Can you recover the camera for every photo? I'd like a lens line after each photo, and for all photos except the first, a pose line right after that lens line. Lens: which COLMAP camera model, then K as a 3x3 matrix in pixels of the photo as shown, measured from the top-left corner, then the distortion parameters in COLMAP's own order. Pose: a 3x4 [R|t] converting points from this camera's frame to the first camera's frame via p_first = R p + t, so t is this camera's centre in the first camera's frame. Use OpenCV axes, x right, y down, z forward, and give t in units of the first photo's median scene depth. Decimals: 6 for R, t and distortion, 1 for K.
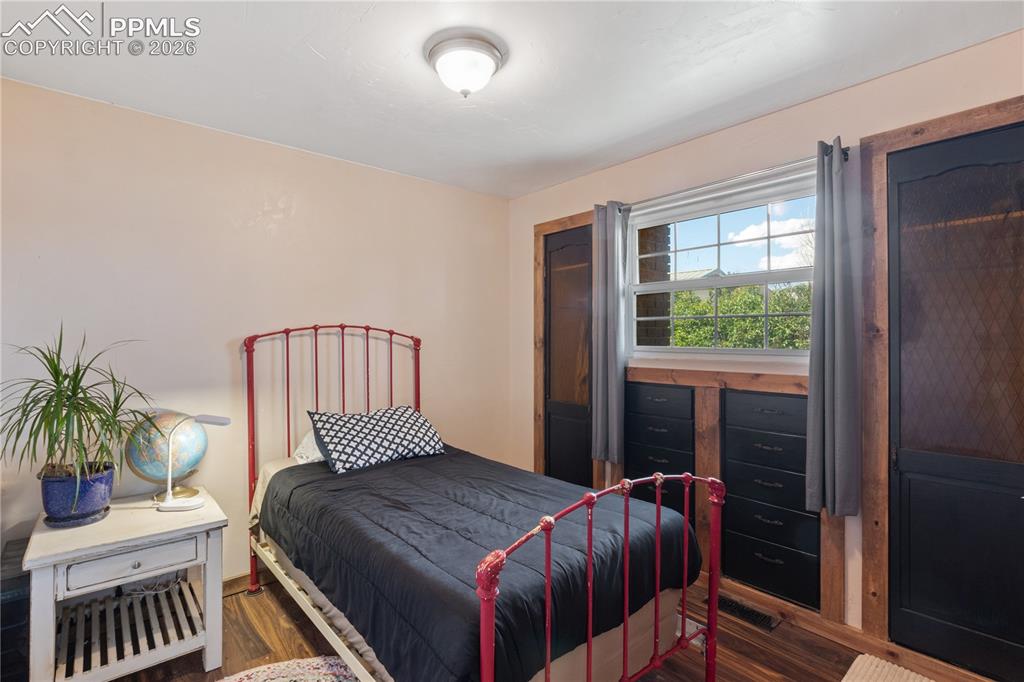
lens RADIAL K [[476.1, 0, 512.8], [0, 476.1, 341.1], [0, 0, 1]] dist [-0.003983, -0.001198]
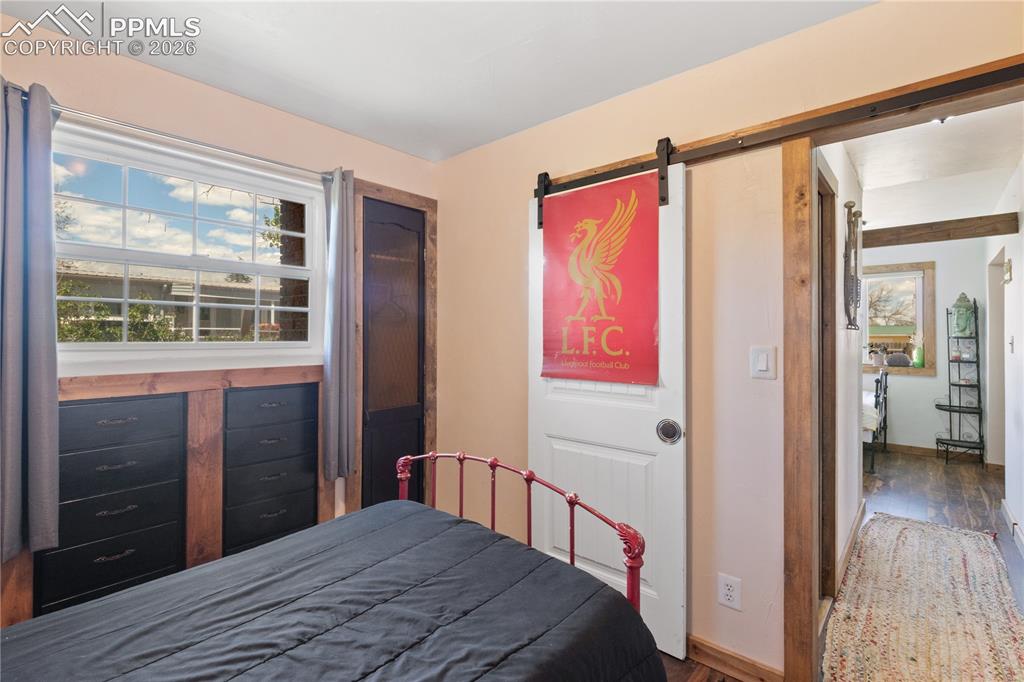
lens RADIAL K [[476.1, 0, 489.6], [0, 476.1, 329.8], [0, 0, 1]] dist [-0.003983, -0.001198]
pose [[-0.107941, 0.011073, 0.994096, -0.572478], [0.006247, 0.999926, -0.010460, 0.005106], [-0.994138, 0.005081, -0.108002, 0.746431]]
